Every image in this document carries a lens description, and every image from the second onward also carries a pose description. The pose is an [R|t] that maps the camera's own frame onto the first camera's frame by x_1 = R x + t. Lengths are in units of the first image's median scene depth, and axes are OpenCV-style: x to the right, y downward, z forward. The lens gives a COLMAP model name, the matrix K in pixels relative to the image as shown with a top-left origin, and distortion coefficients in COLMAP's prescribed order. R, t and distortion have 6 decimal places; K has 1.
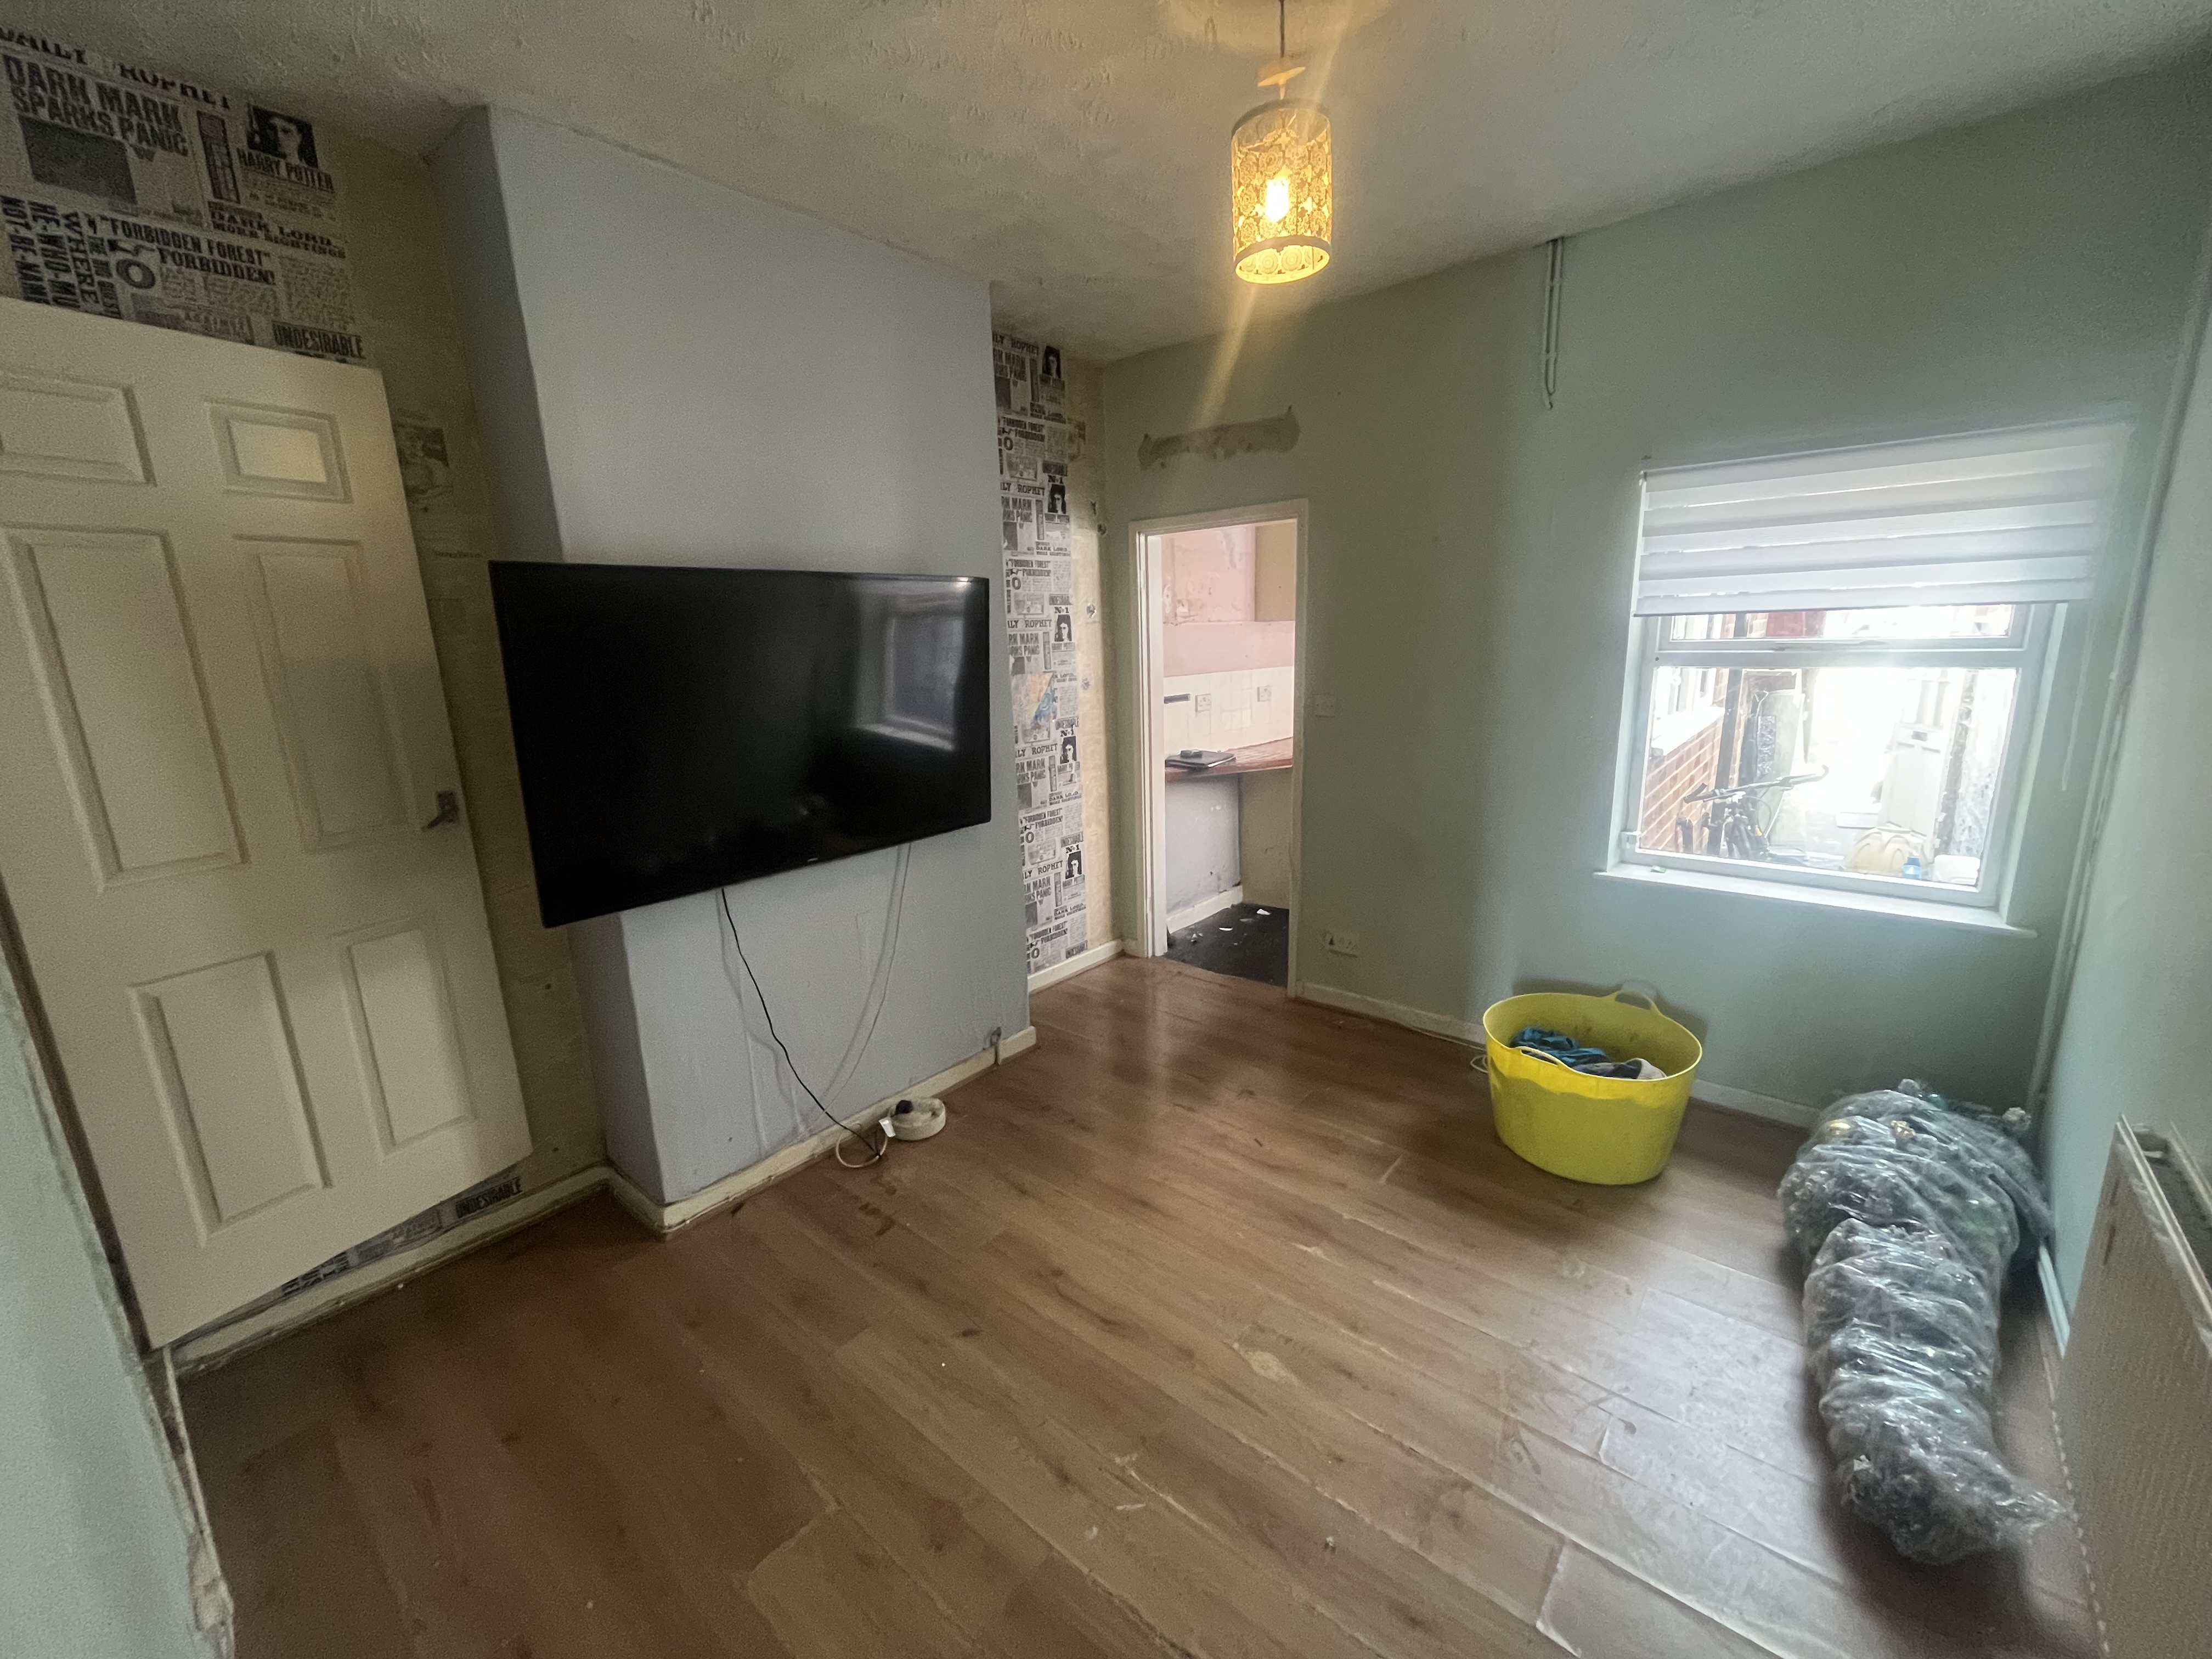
lens RADIAL K [[896.2, 0, 1106.6], [0, 896.2, 836.3], [0, 0, 1]] dist [-0.004040, -0.000142]
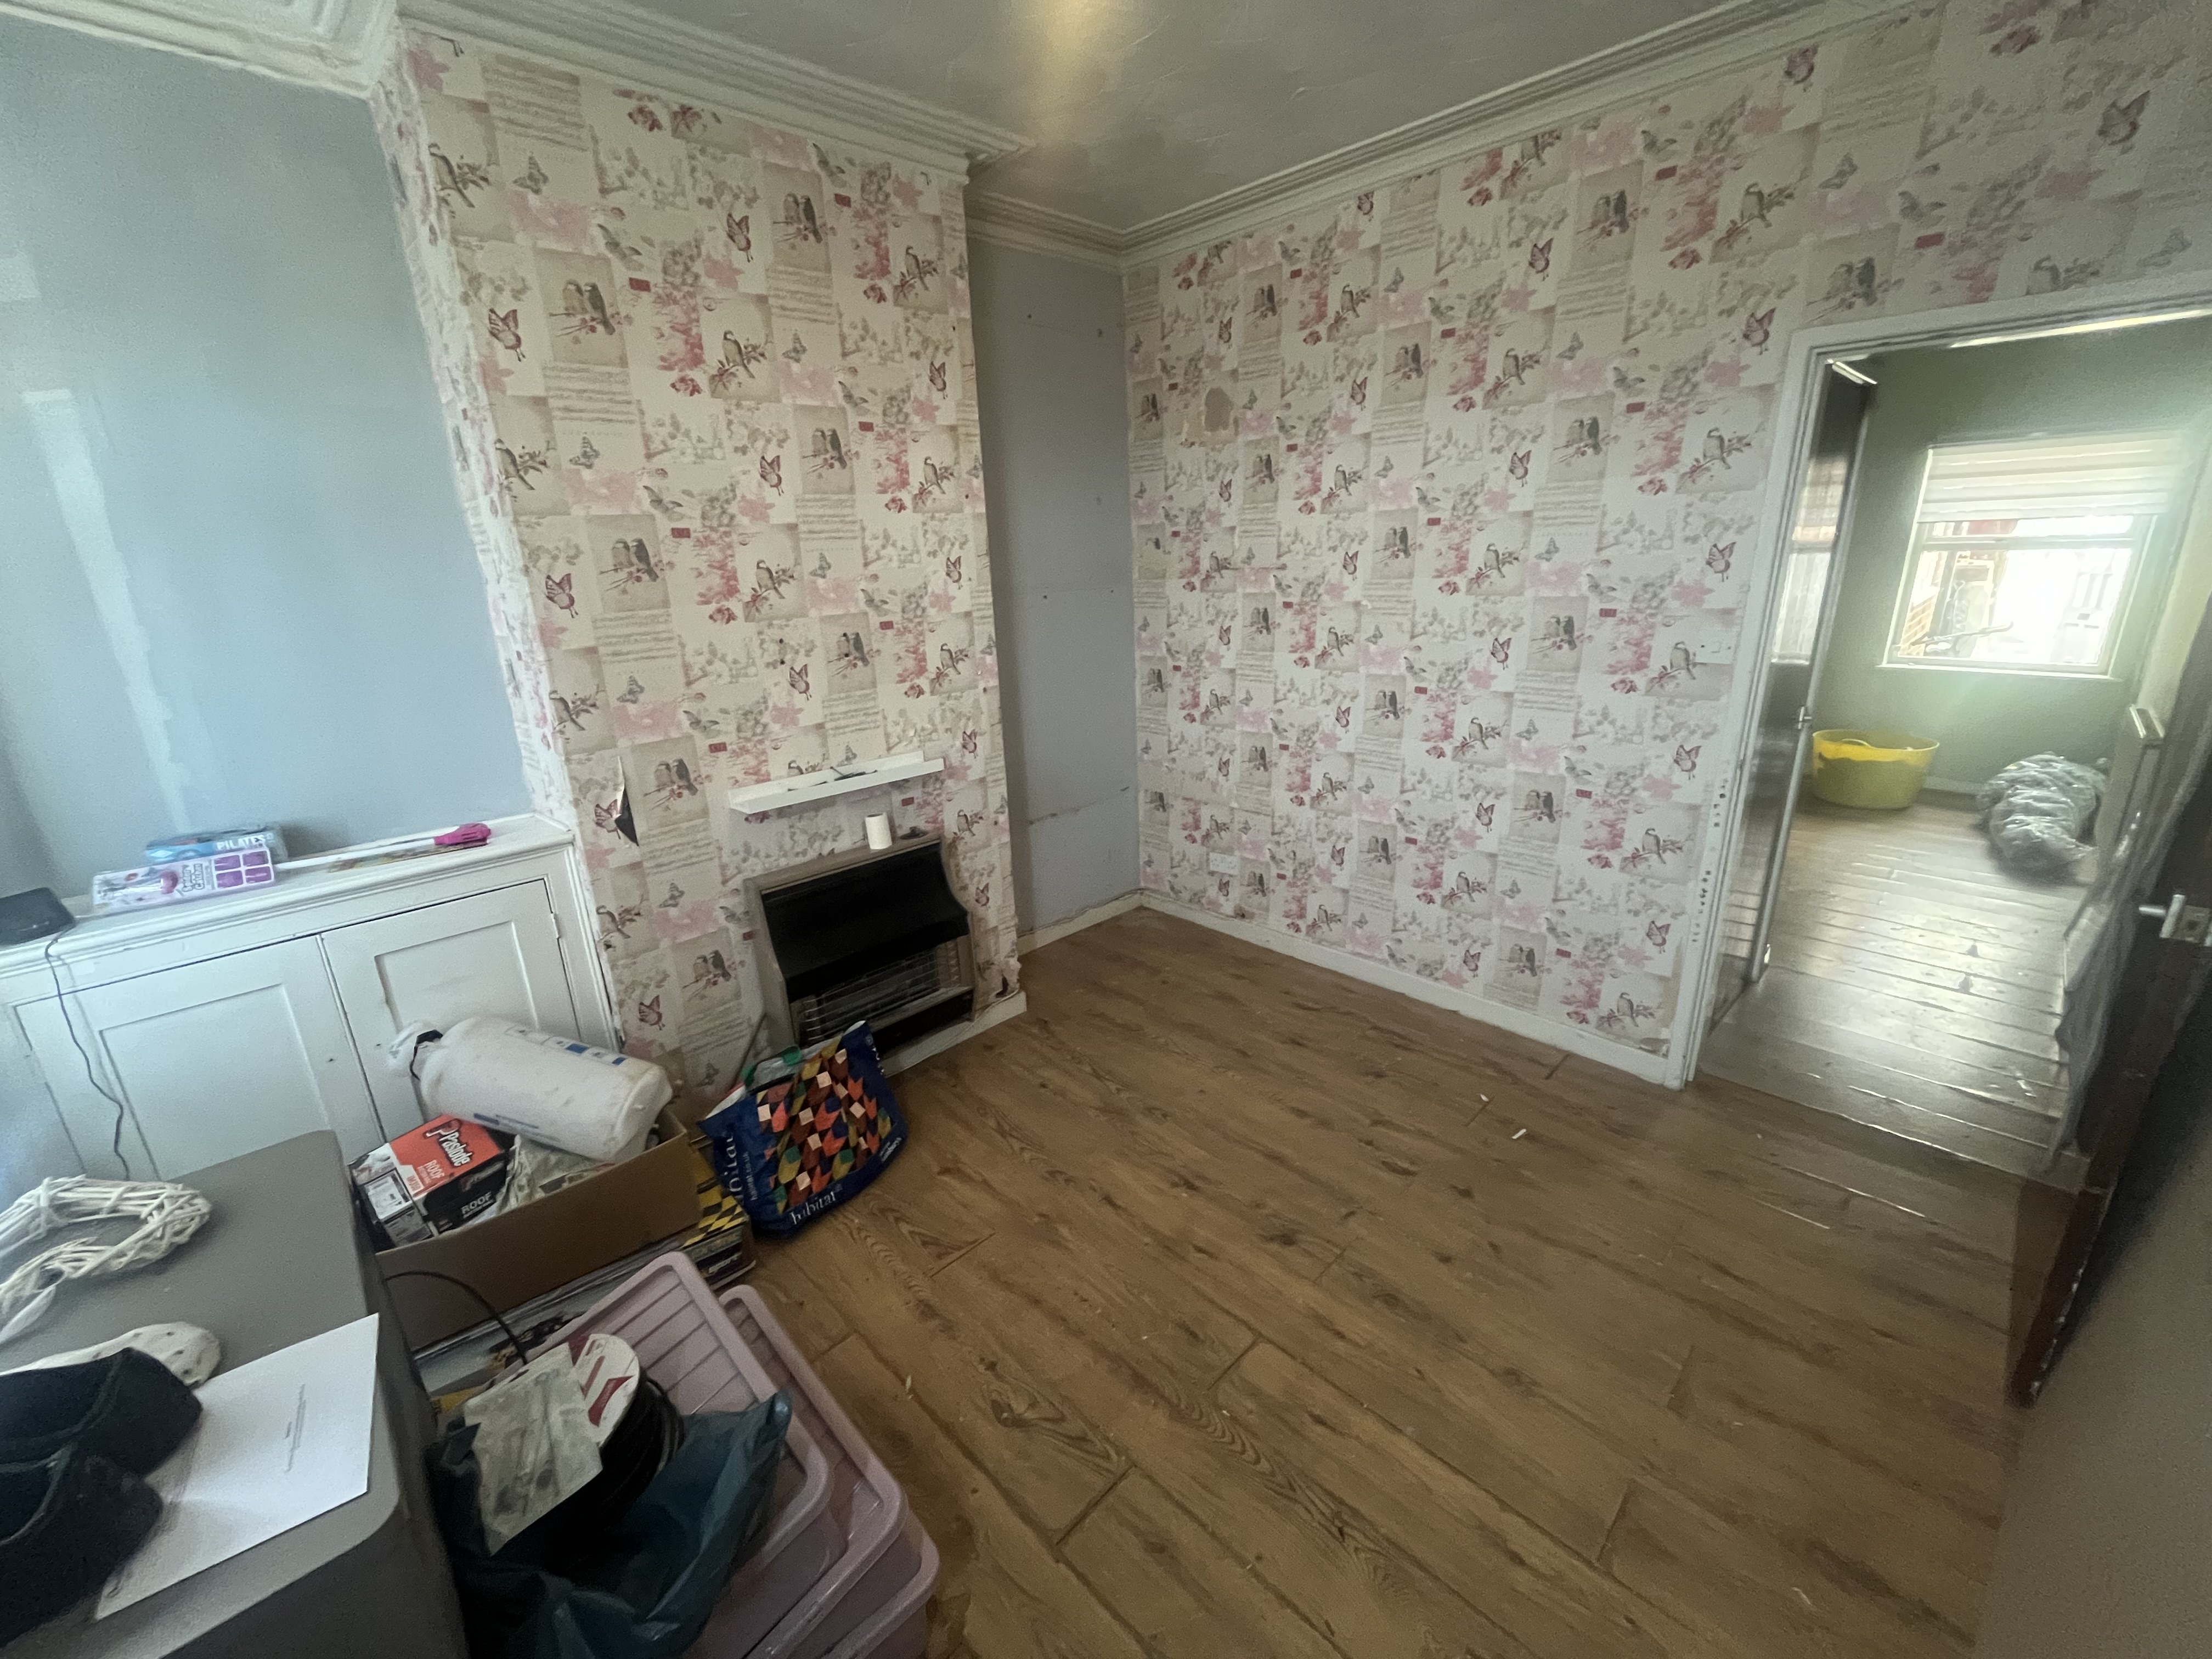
lens RADIAL K [[896.2, 0, 1110.0], [0, 896.2, 837.0], [0, 0, 1]] dist [-0.004040, -0.000142]
pose [[0.995758, 0.024578, -0.088669, -1.030588], [-0.016518, 0.995758, 0.090518, 0.302220], [0.090518, -0.088669, 0.991940, -1.206372]]
